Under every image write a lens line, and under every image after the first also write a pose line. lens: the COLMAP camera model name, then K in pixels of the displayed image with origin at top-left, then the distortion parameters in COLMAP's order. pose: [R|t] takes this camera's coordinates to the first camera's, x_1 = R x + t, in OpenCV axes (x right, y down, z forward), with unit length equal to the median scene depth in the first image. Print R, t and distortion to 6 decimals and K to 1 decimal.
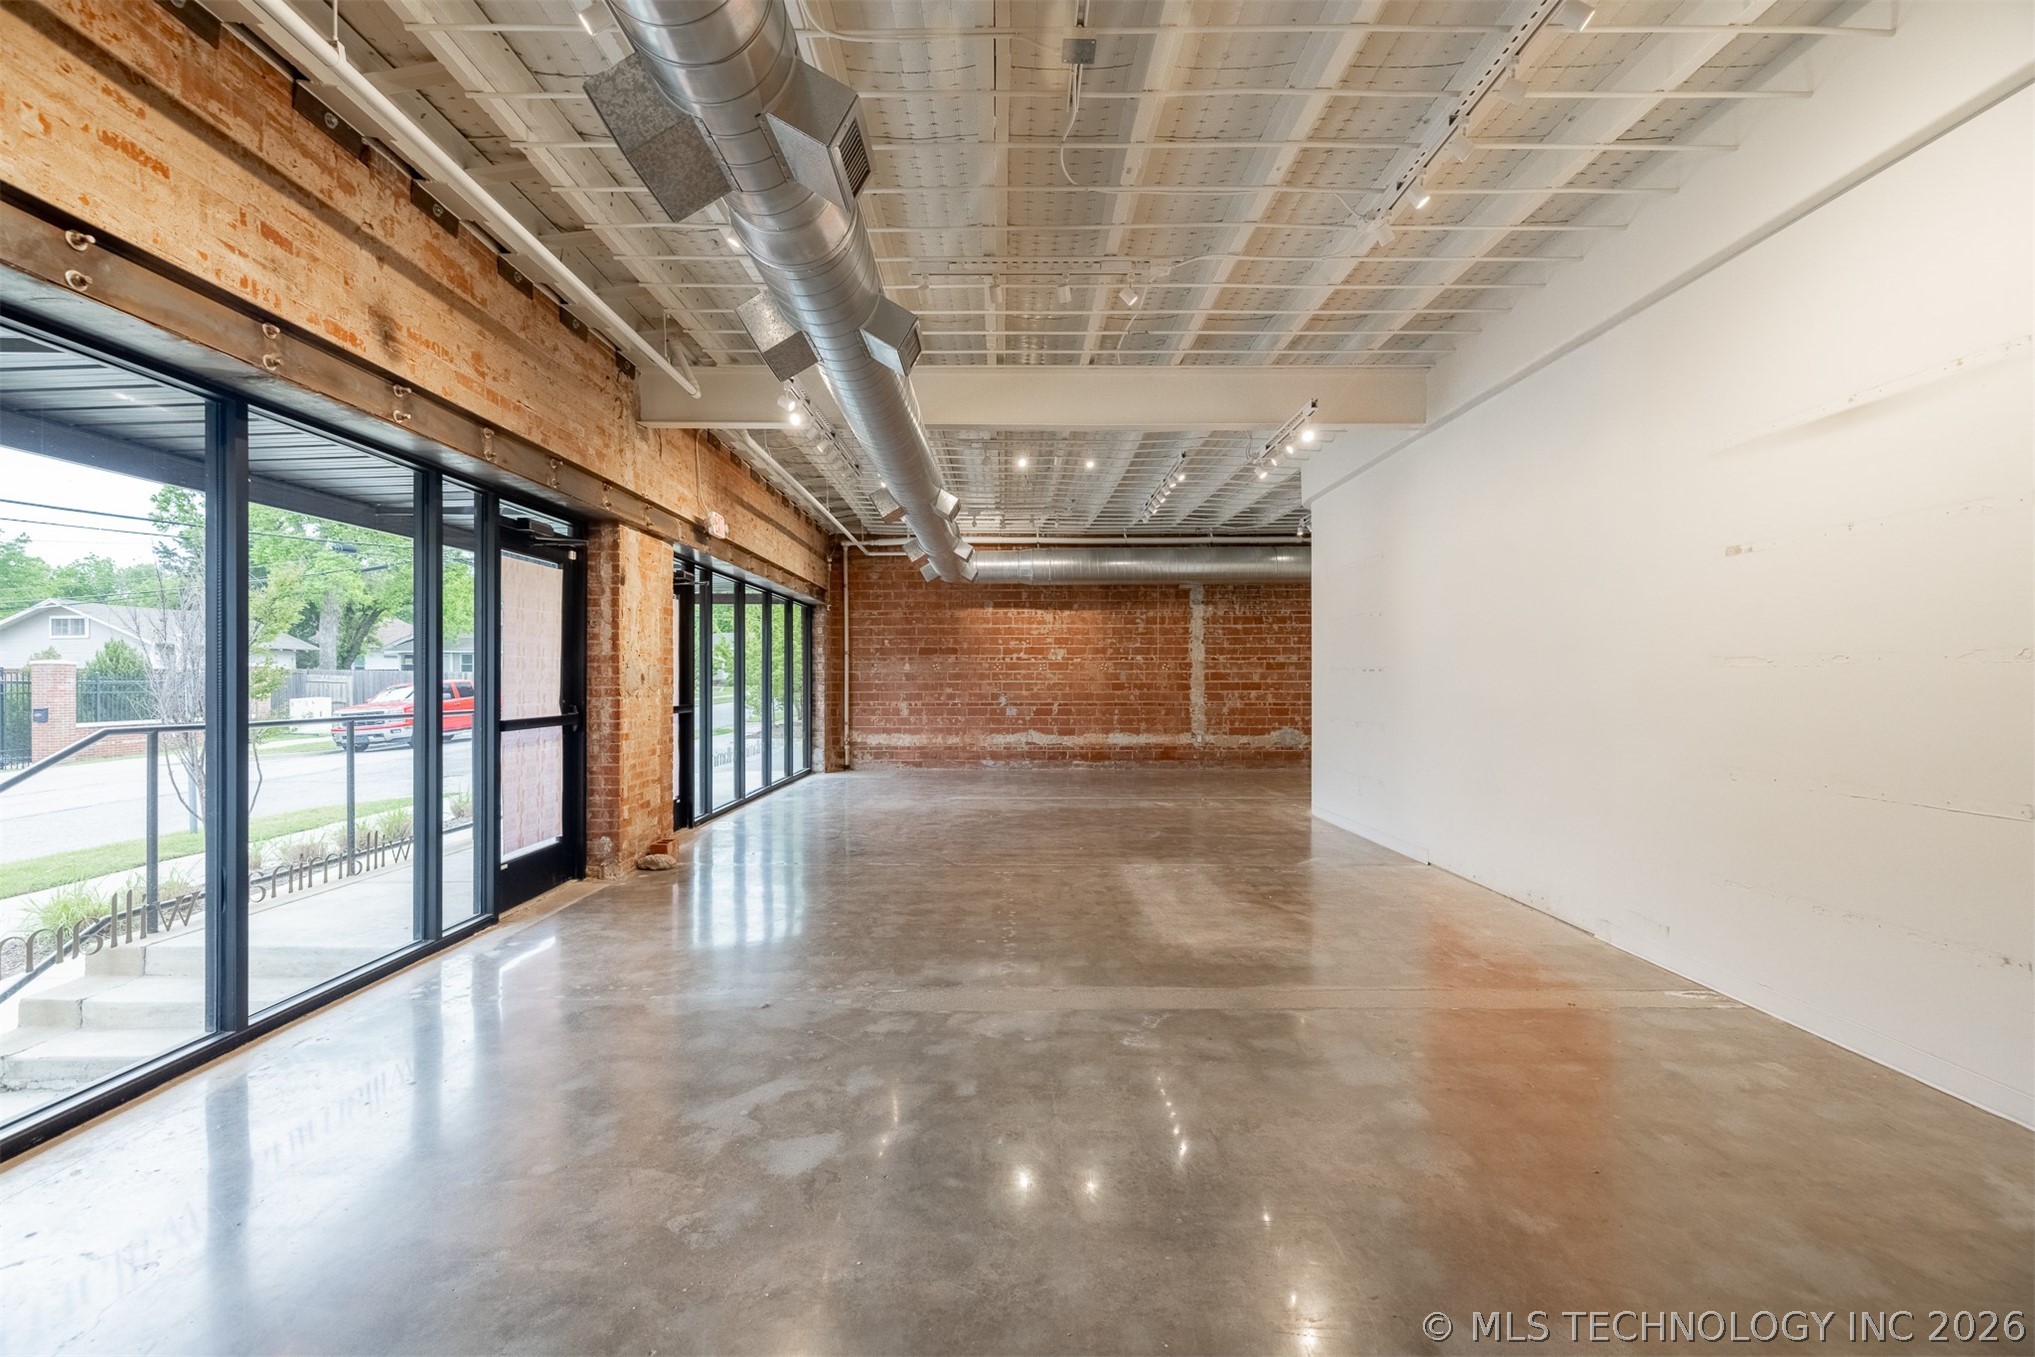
lens RADIAL K [[860.8, 0, 1014.8], [0, 860.8, 678.5], [0, 0, 1]] dist [0.001206, -0.000494]
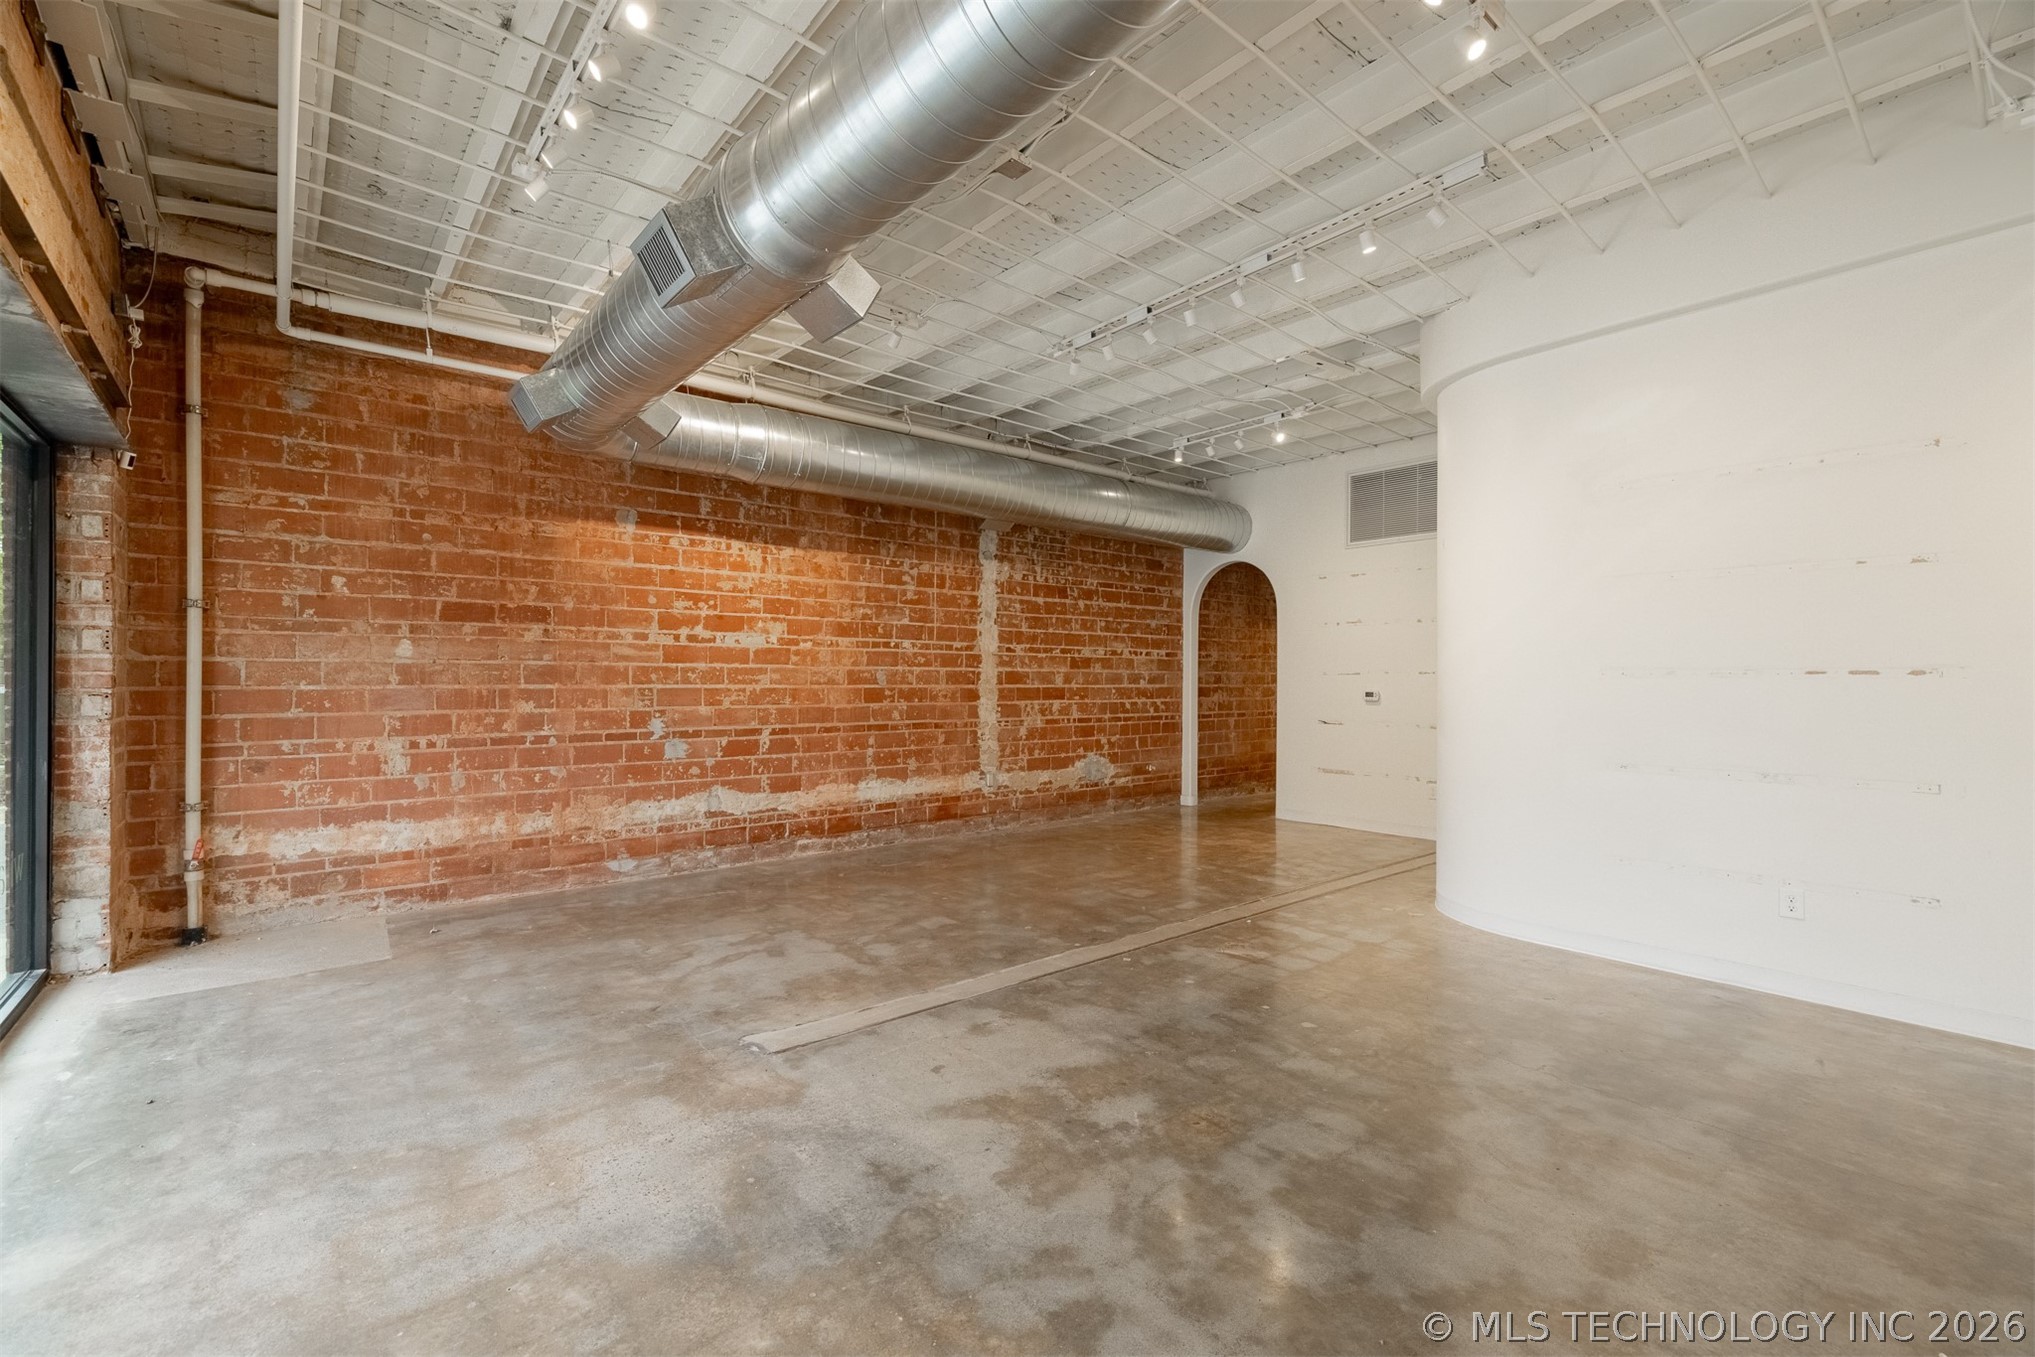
lens RADIAL K [[860.8, 0, 1014.8], [0, 860.8, 678.5], [0, 0, 1]] dist [0.001206, -0.000494]
pose [[0.771003, 0.005363, 0.636809, -0.160693], [-0.005839, 0.999982, -0.001352, -0.001211], [-0.636804, -0.002676, 0.771021, 0.519668]]
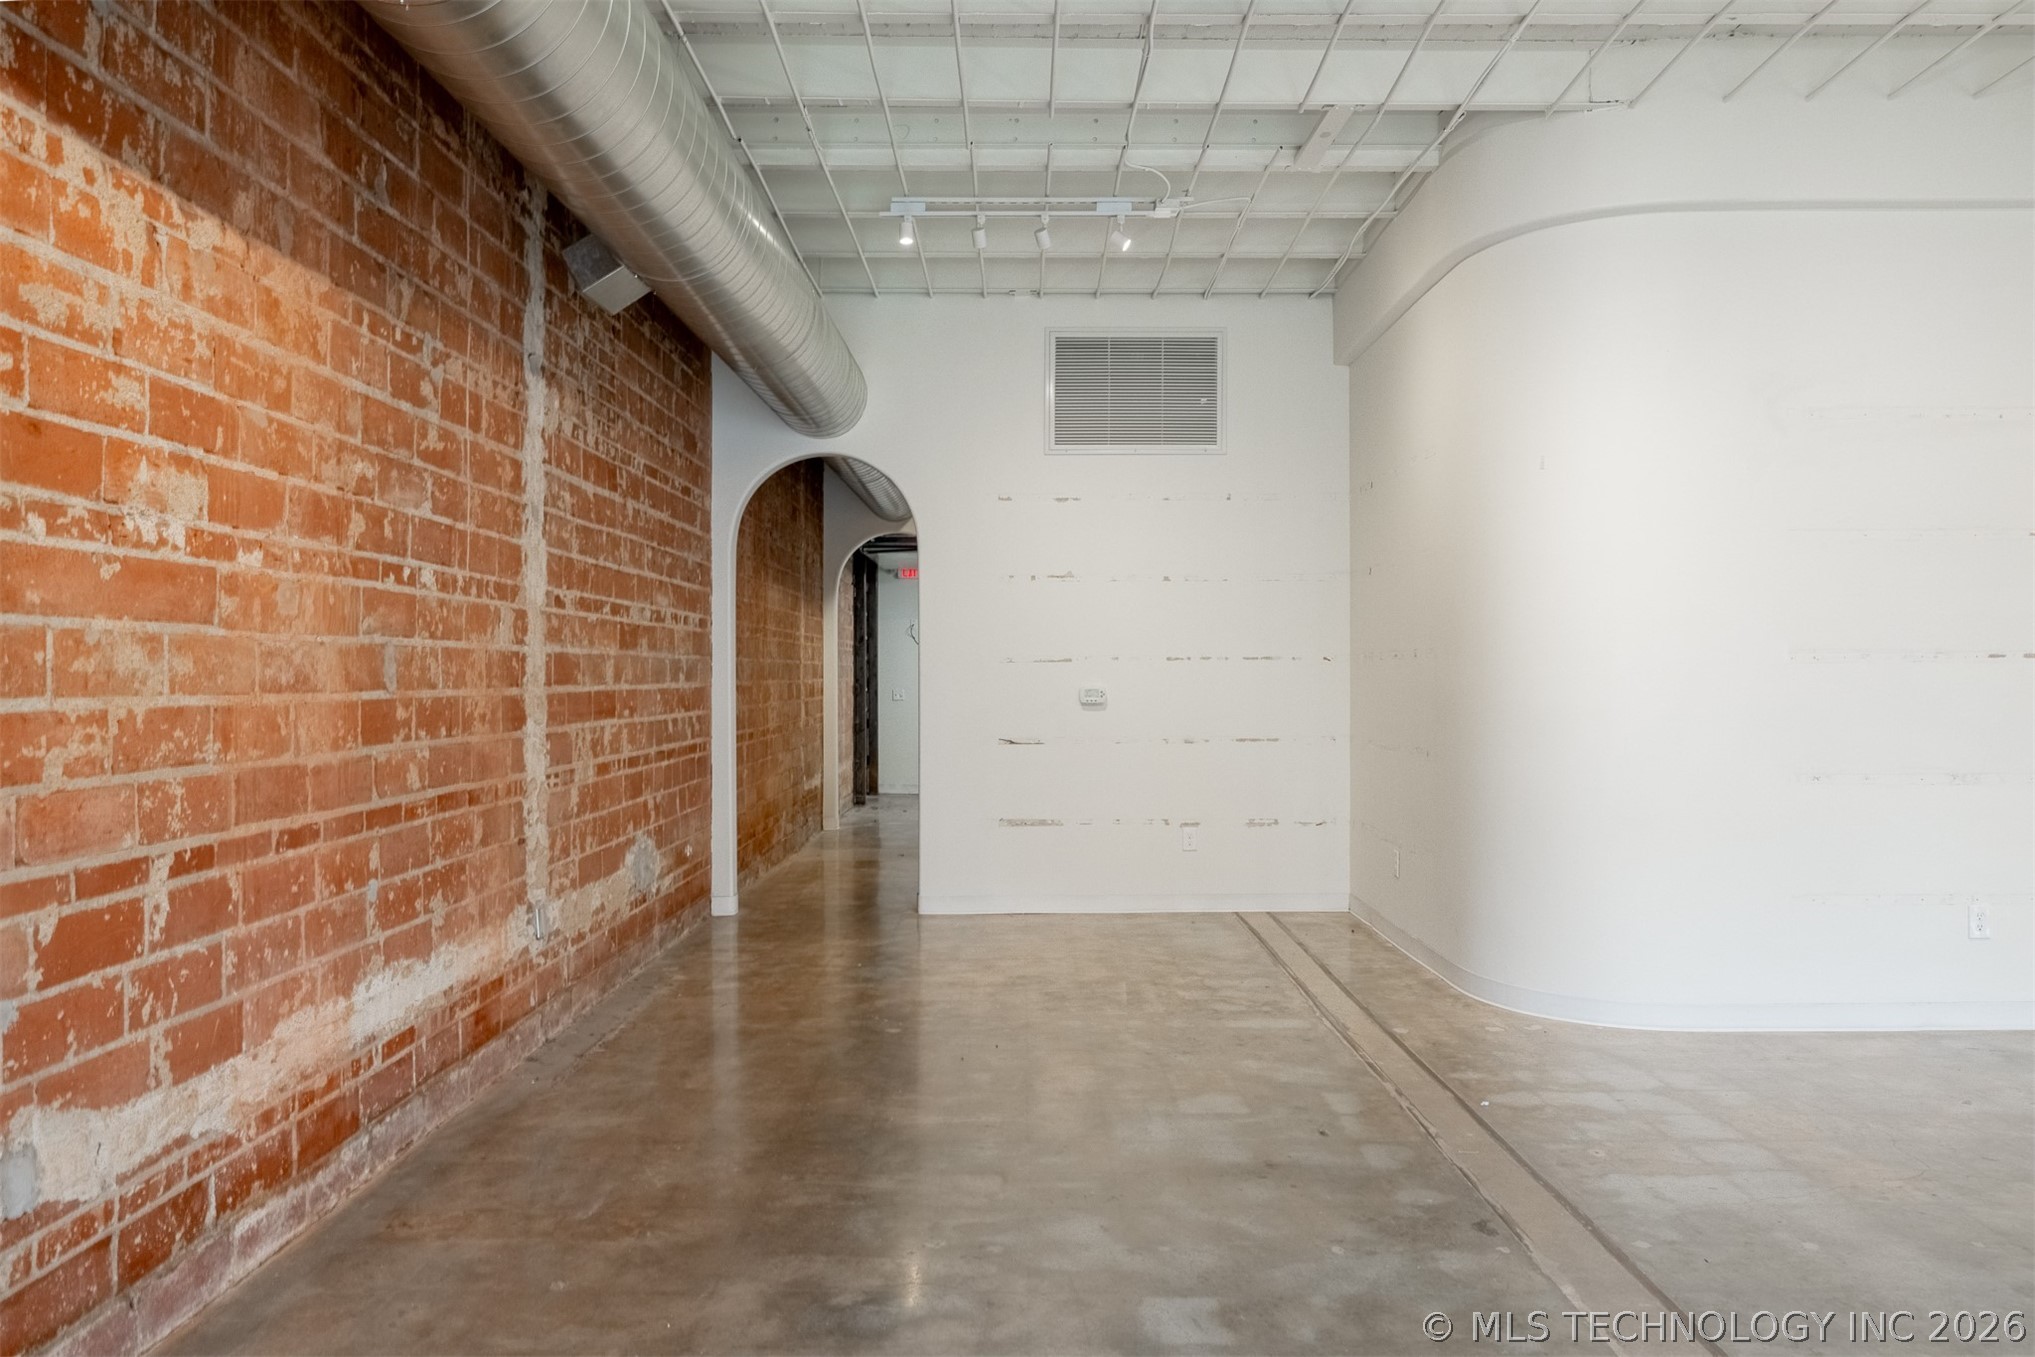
lens RADIAL K [[1328.5, 0, 1017.5], [0, 1328.5, 678.5], [0, 0, 1]] dist [0.000532, 0.000071]
pose [[0.009352, -0.002333, 0.999954, -0.164351], [0.003145, 0.999992, 0.002304, -0.000244], [-0.999951, 0.003124, 0.009359, 0.860088]]
